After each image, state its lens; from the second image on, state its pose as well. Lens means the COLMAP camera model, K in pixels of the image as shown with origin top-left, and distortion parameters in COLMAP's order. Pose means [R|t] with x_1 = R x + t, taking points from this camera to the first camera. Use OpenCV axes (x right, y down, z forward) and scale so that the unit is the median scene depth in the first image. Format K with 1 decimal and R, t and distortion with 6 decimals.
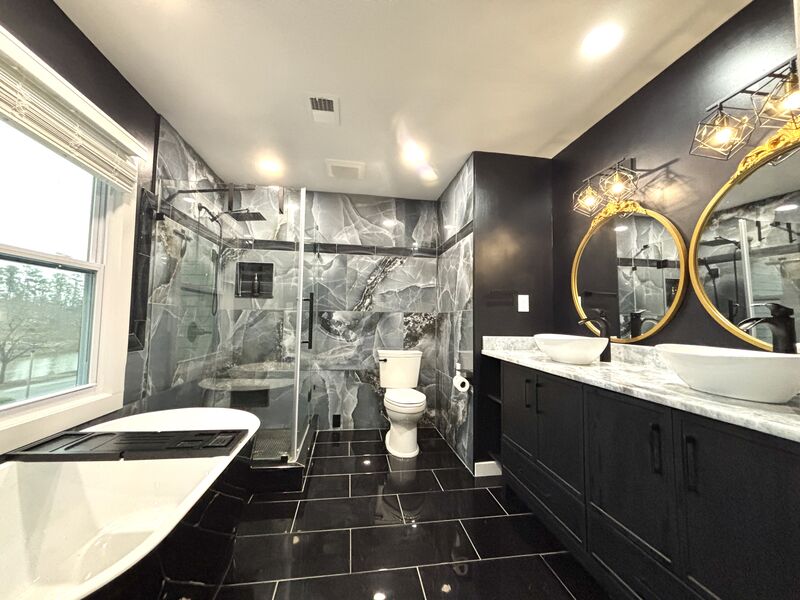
lens RADIAL K [[318.5, 0, 399.9], [0, 318.5, 300.2], [0, 0, 1]] dist [0.003133, 0.000127]
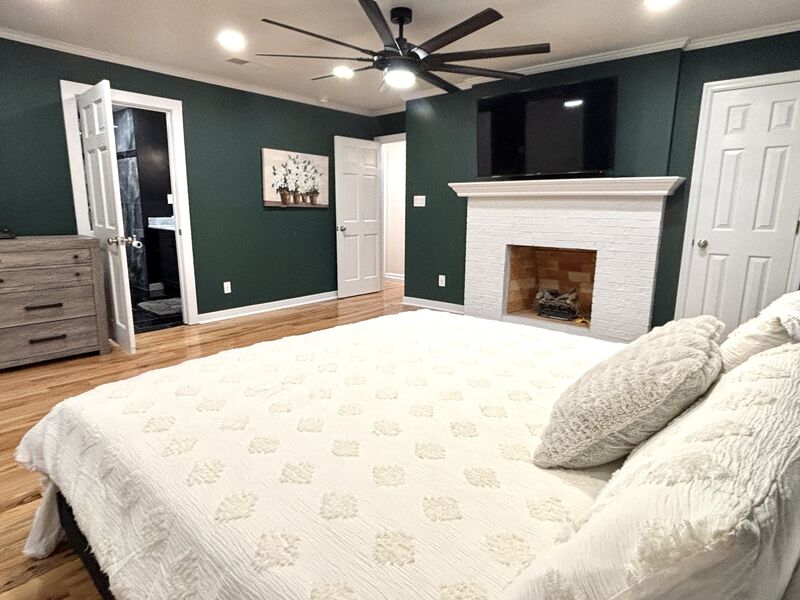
lens RADIAL K [[475.7, 0, 399.1], [0, 475.7, 300.0], [0, 0, 1]] dist [0.003200, 0.000174]
pose [[0.770311, -0.130618, 0.624148, -0.382464], [-0.041683, 0.966388, 0.253685, -0.178736], [-0.636305, -0.221433, 0.738975, -1.964465]]
